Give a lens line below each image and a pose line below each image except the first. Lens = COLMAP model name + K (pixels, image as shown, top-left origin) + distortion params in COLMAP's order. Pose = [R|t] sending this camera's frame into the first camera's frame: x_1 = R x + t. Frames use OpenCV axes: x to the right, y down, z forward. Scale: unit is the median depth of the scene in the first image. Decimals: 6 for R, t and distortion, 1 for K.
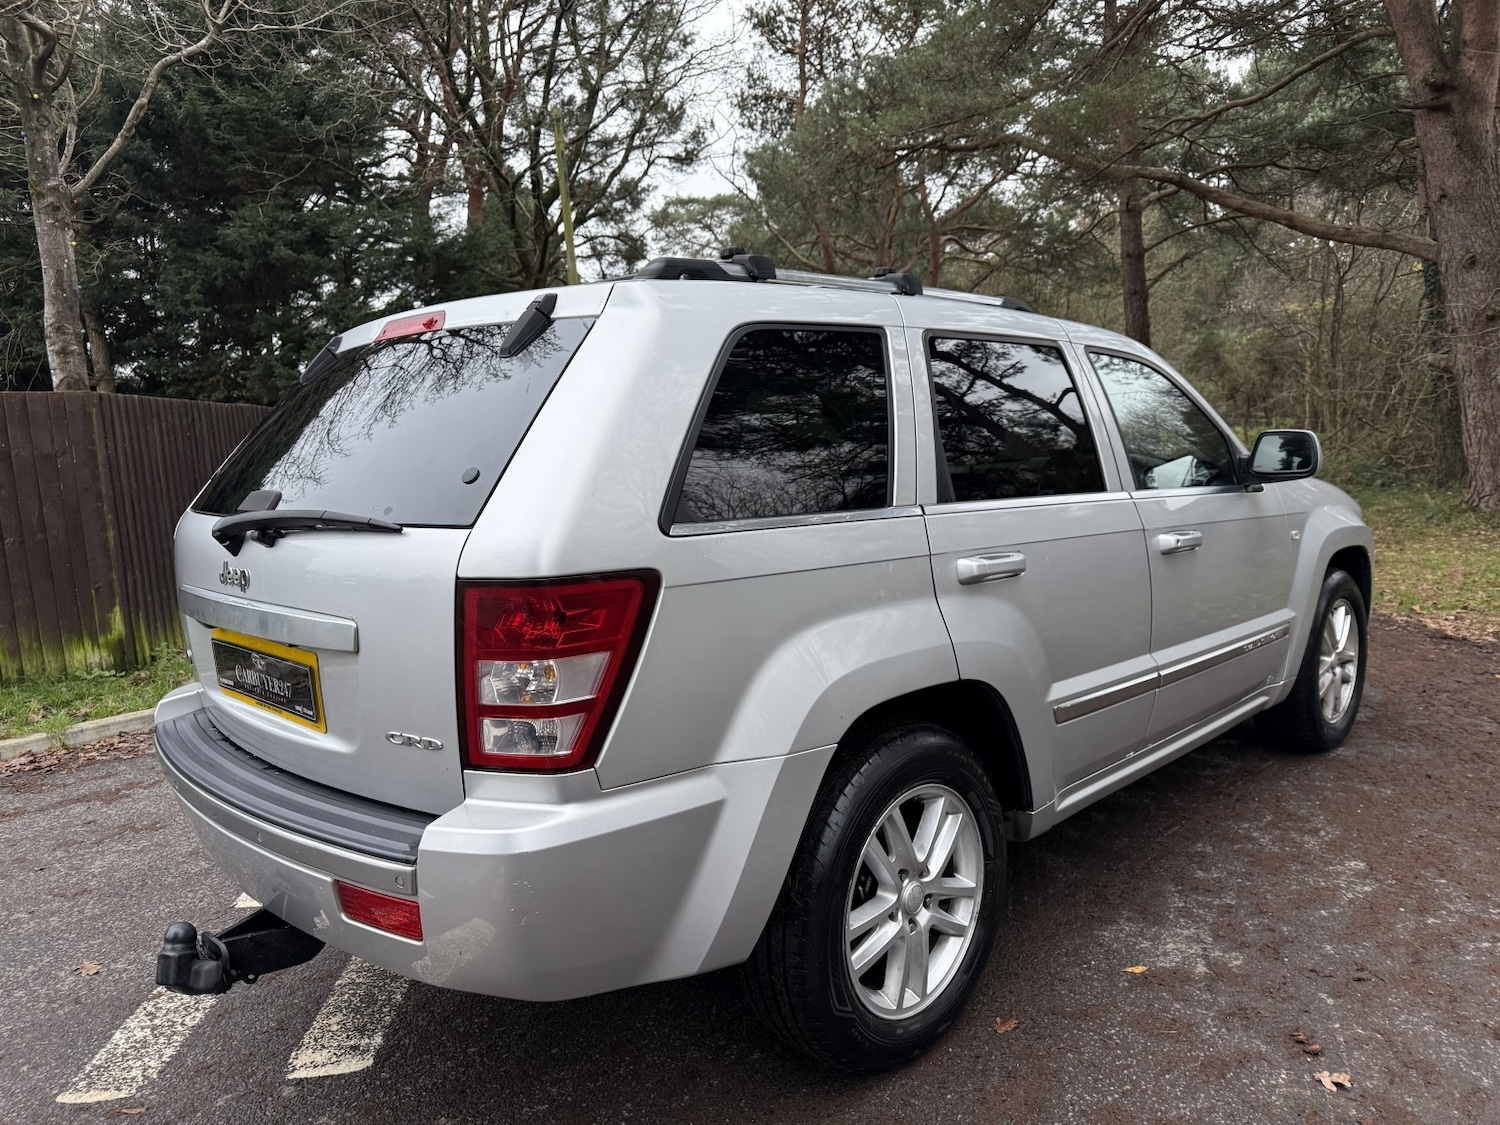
lens RADIAL K [[1044.0, 0, 737.4], [0, 1044.0, 566.4], [0, 0, 1]] dist [0.038838, -0.037303]
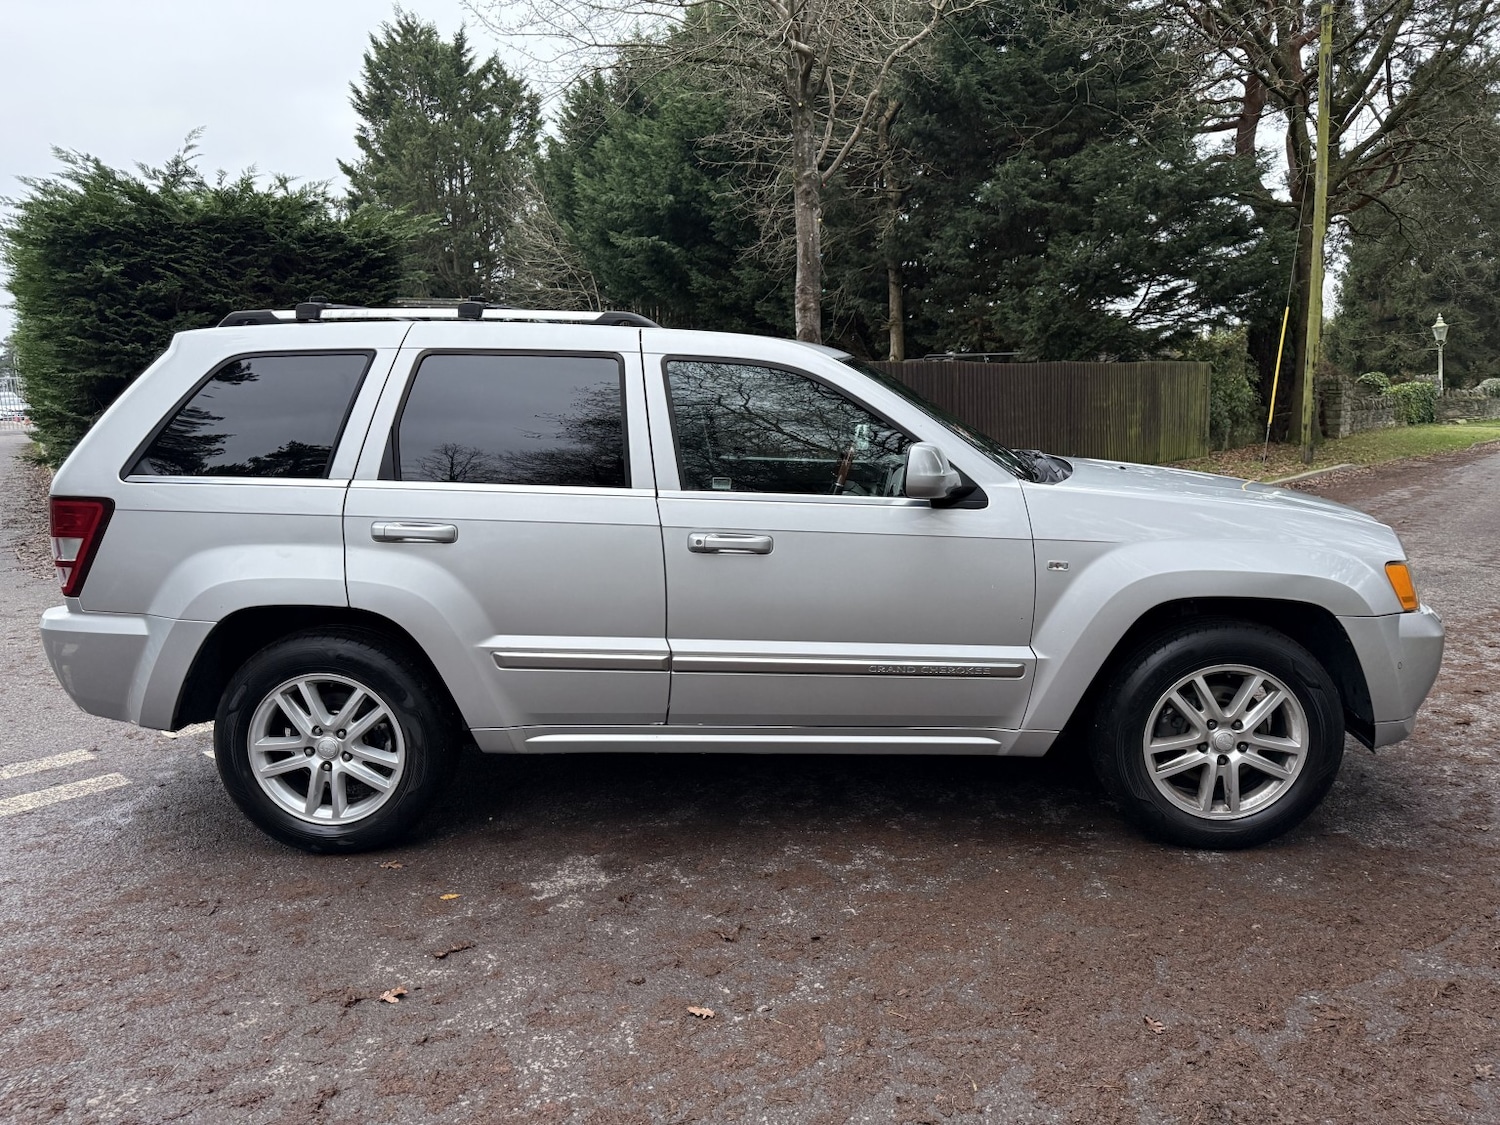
lens RADIAL K [[1056.6, 0, 756.5], [0, 1056.6, 570.3], [0, 0, 1]] dist [0.004060, -0.000210]
pose [[0.697241, 0.151921, -0.700553, 1.048784], [-0.105559, 0.988390, 0.109282, -0.101054], [0.709022, -0.002246, 0.705183, 0.254658]]
